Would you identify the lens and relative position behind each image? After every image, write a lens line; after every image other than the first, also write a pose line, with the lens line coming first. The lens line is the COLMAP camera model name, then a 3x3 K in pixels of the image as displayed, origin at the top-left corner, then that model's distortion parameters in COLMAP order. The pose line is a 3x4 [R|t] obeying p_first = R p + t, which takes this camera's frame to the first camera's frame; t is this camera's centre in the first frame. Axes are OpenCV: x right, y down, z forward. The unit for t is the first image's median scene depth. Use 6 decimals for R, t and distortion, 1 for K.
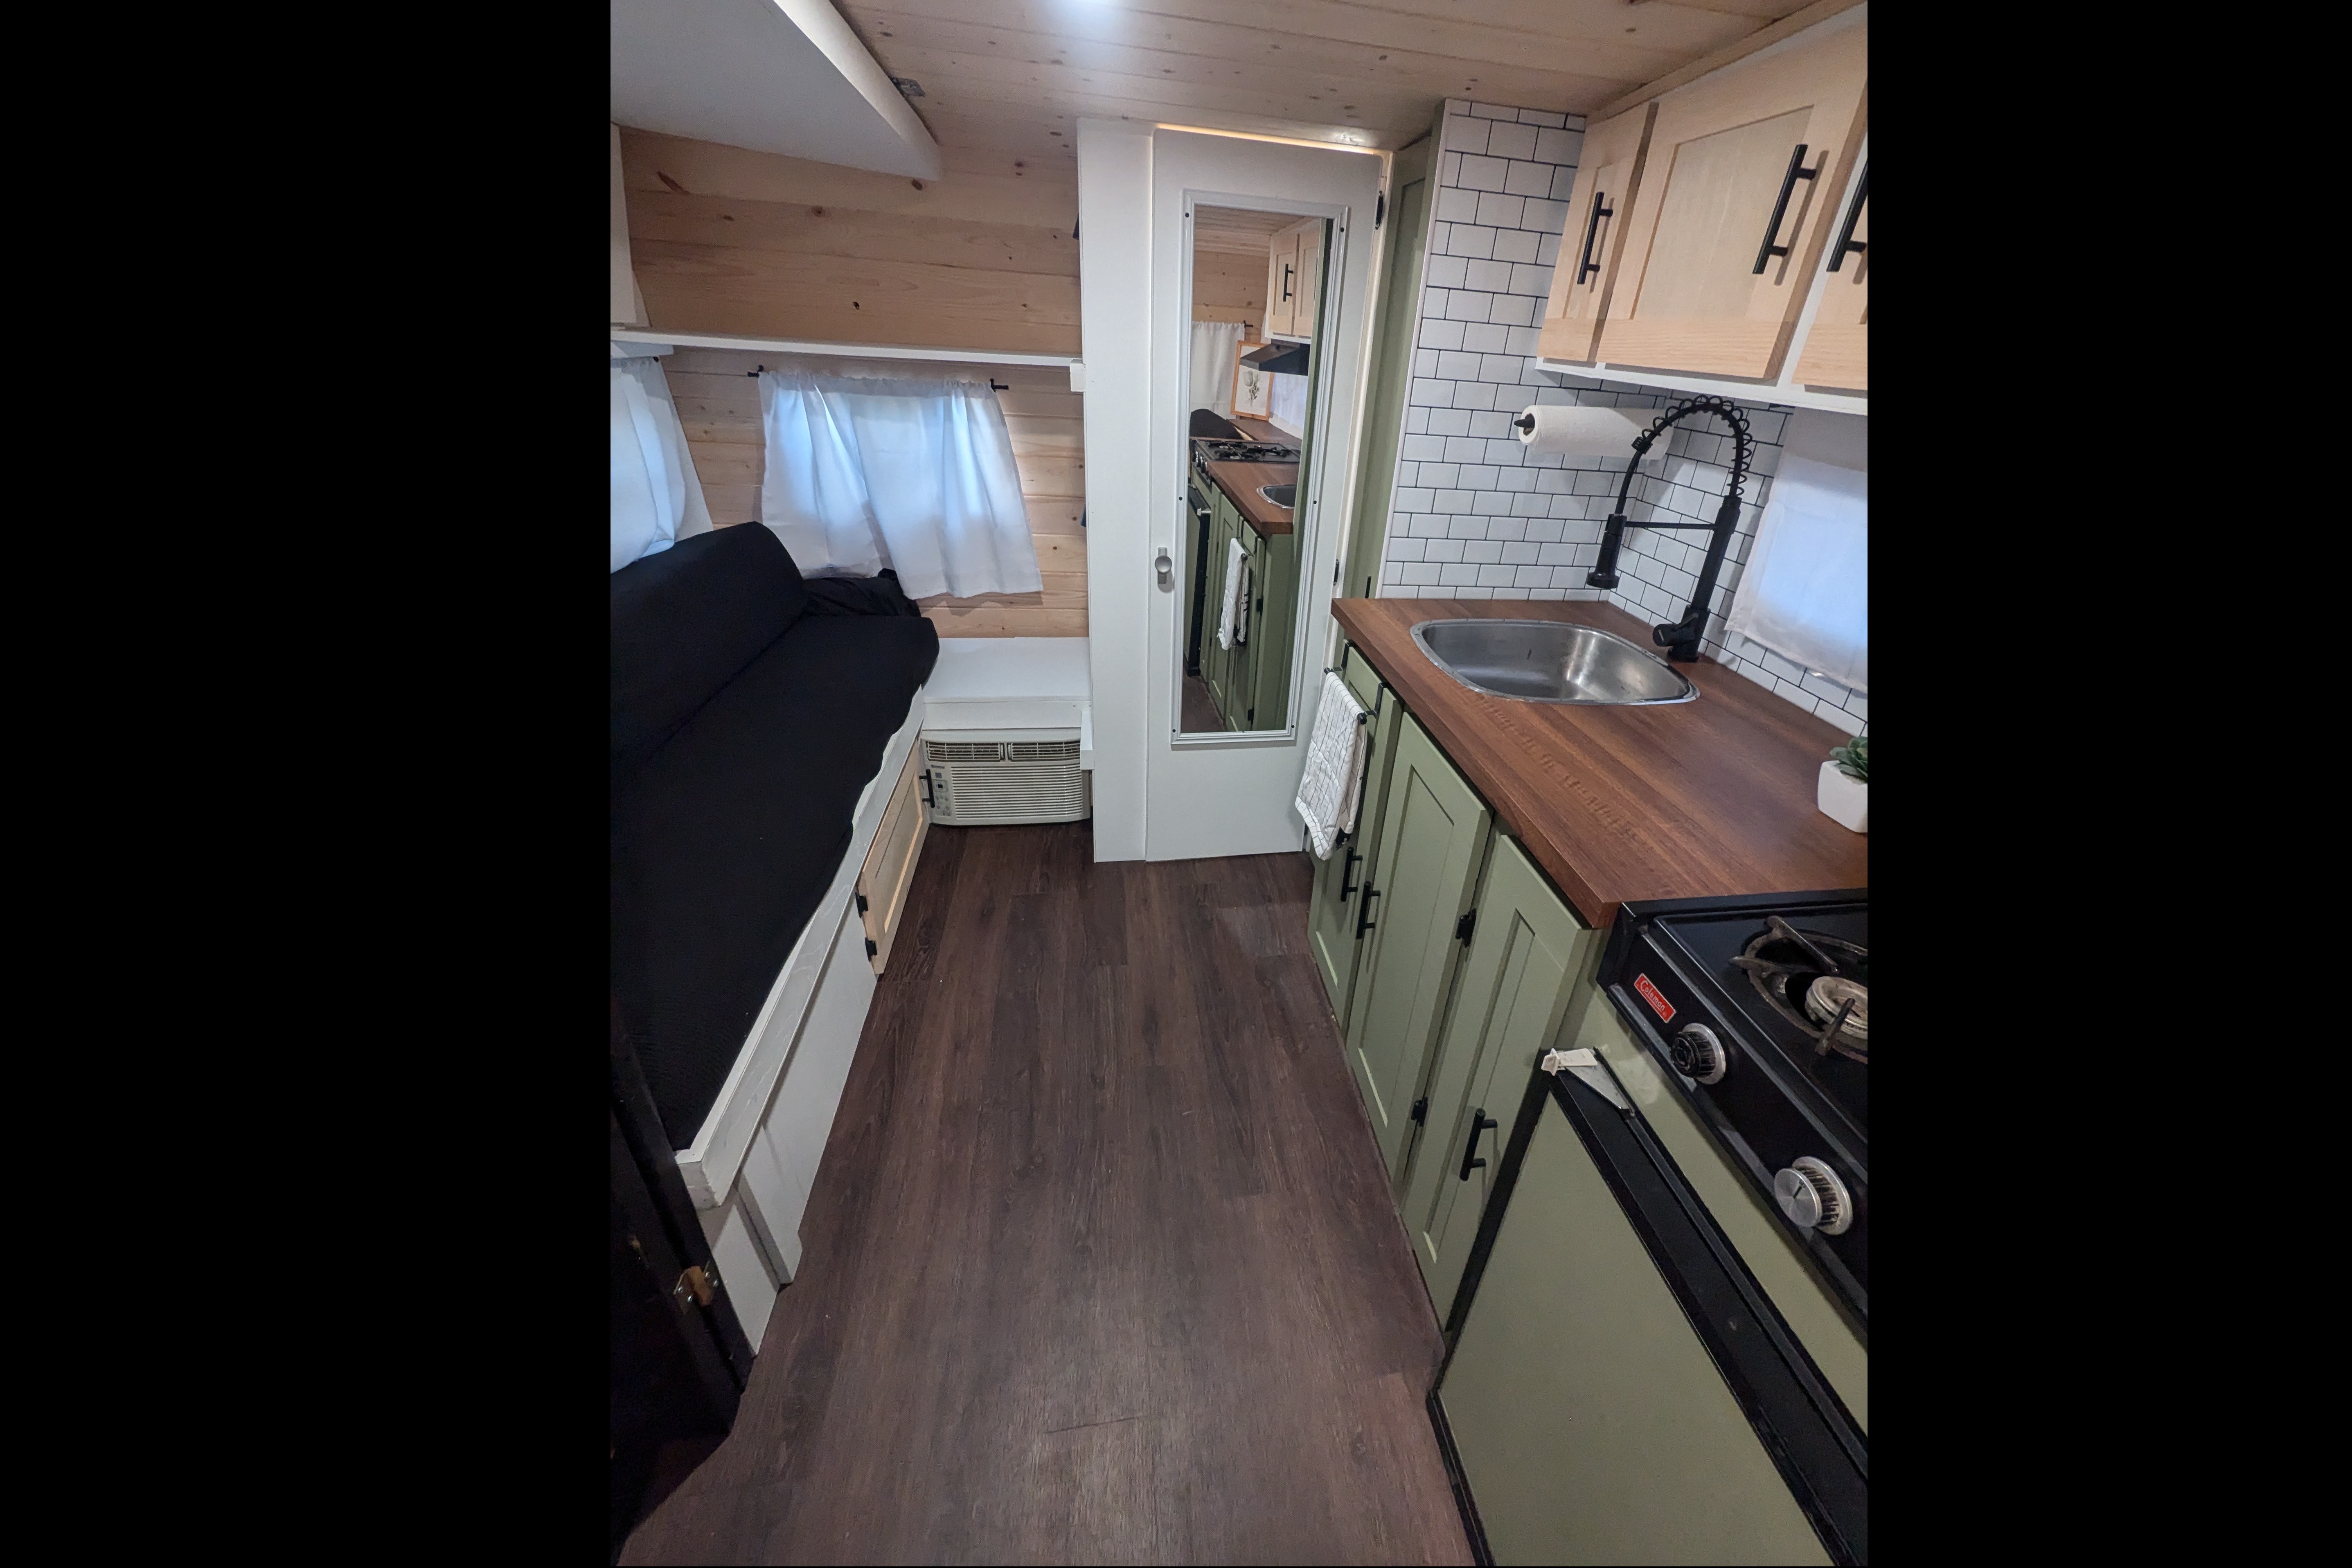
lens RADIAL K [[789.9, 0, 1240.5], [0, 789.9, 724.7], [0, 0, 1]] dist [-0.001714, -0.000077]
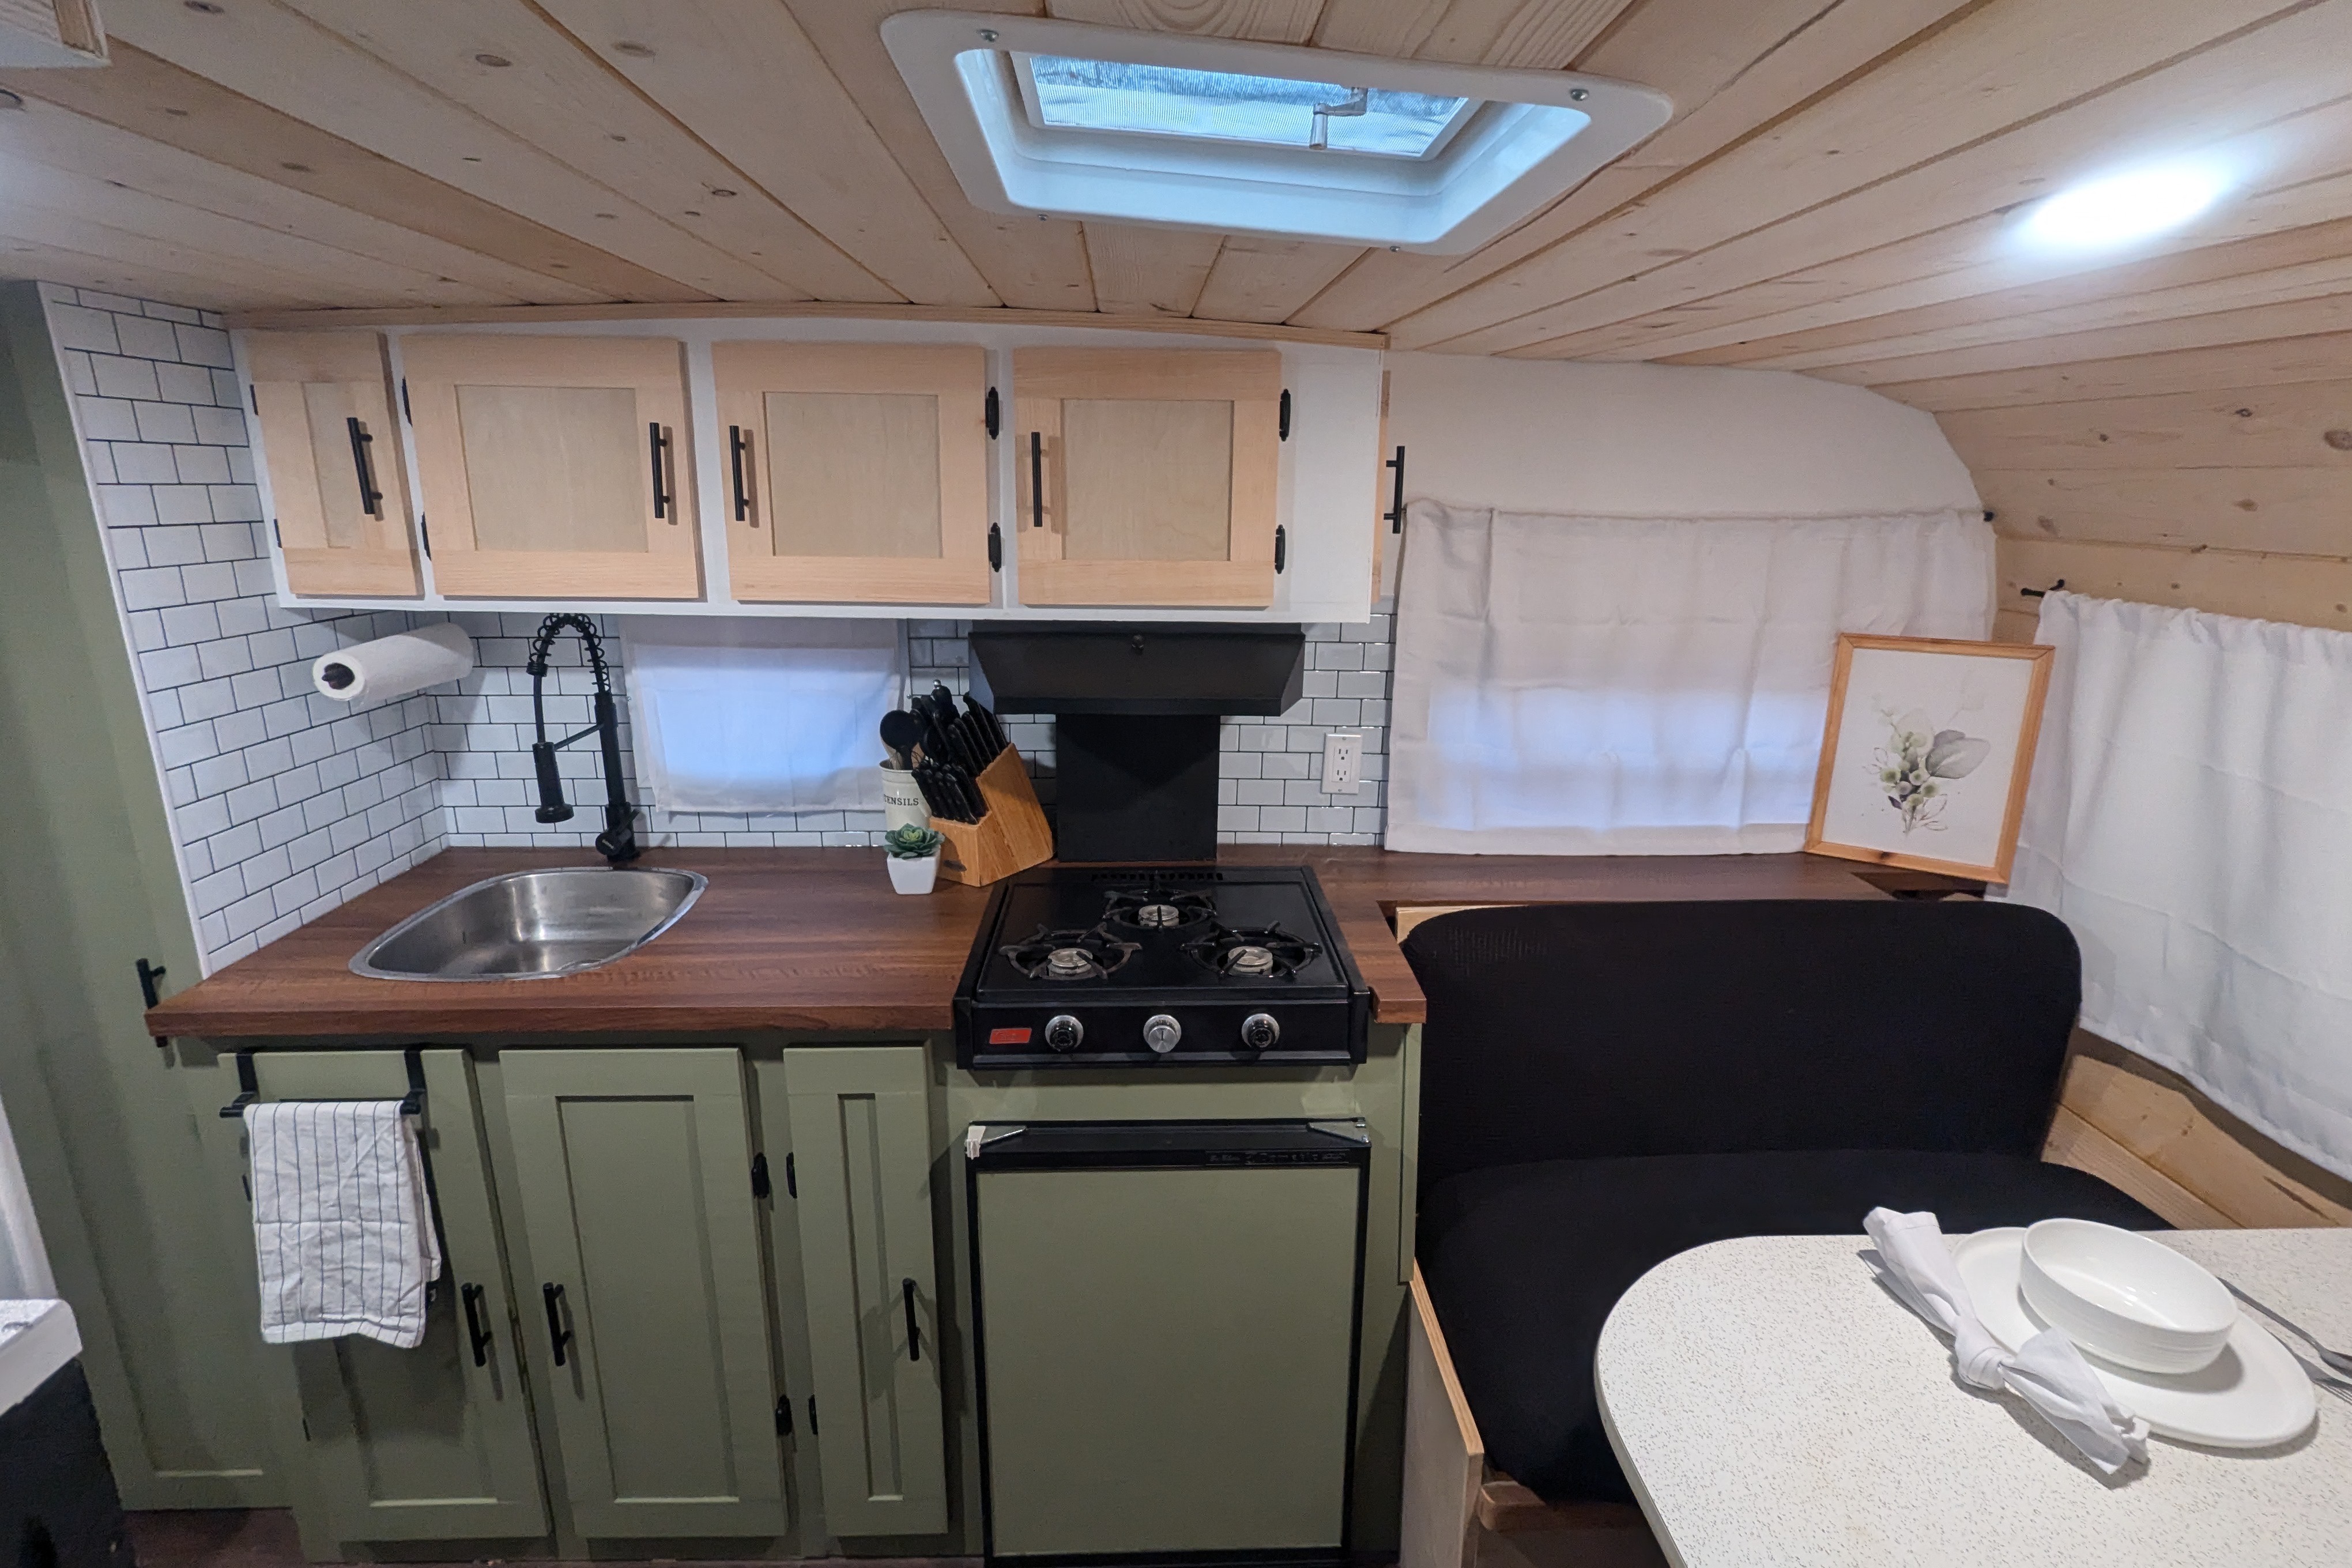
lens RADIAL K [[1104.2, 0, 1176.6], [0, 1104.2, 776.6], [0, 0, 1]] dist [-0.004732, -0.000637]
pose [[0.133871, -0.321786, 0.937301, -0.565702], [0.441524, 0.866121, 0.234288, -0.191027], [-0.887207, 0.382476, 0.258024, 0.044690]]
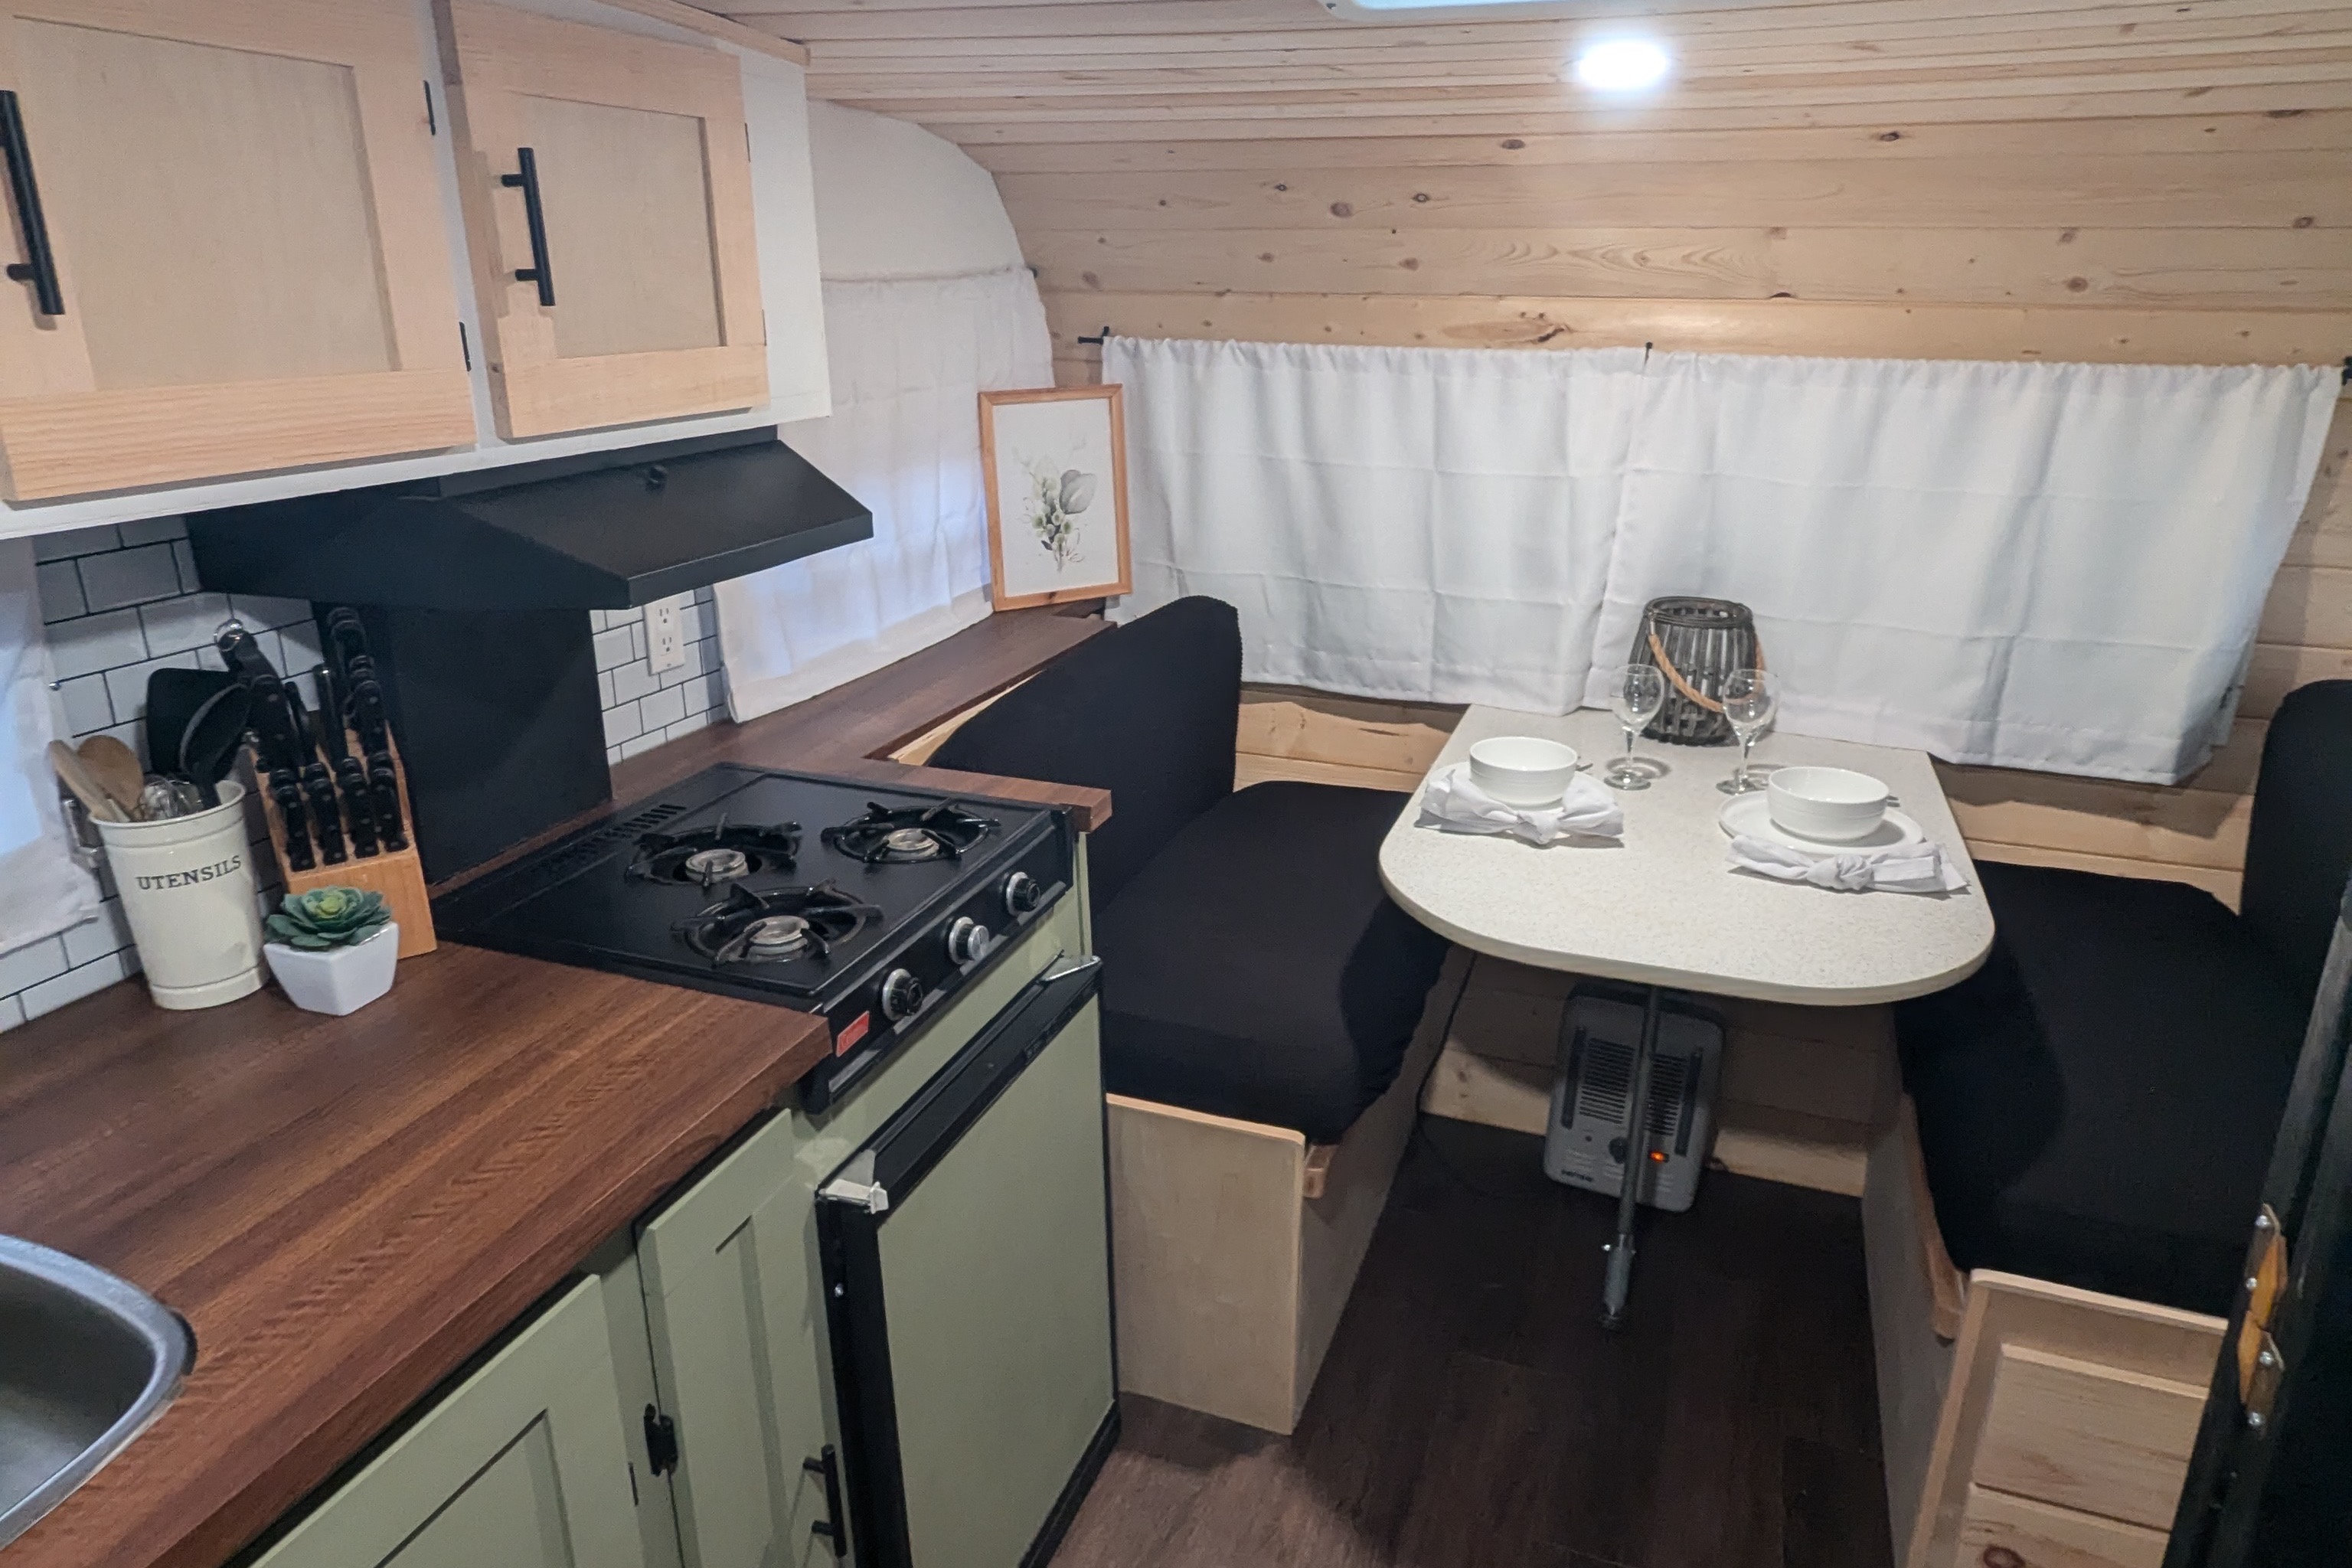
lens RADIAL K [[1451.3, 0, 1179.5], [0, 1451.3, 778.5], [0, 0, 1]] dist [-0.006774, -0.001406]
pose [[-0.858008, -0.237487, 0.455435, -0.293175], [0.171414, 0.703461, 0.689753, -0.543269], [-0.484189, 0.669882, -0.562867, 0.838722]]
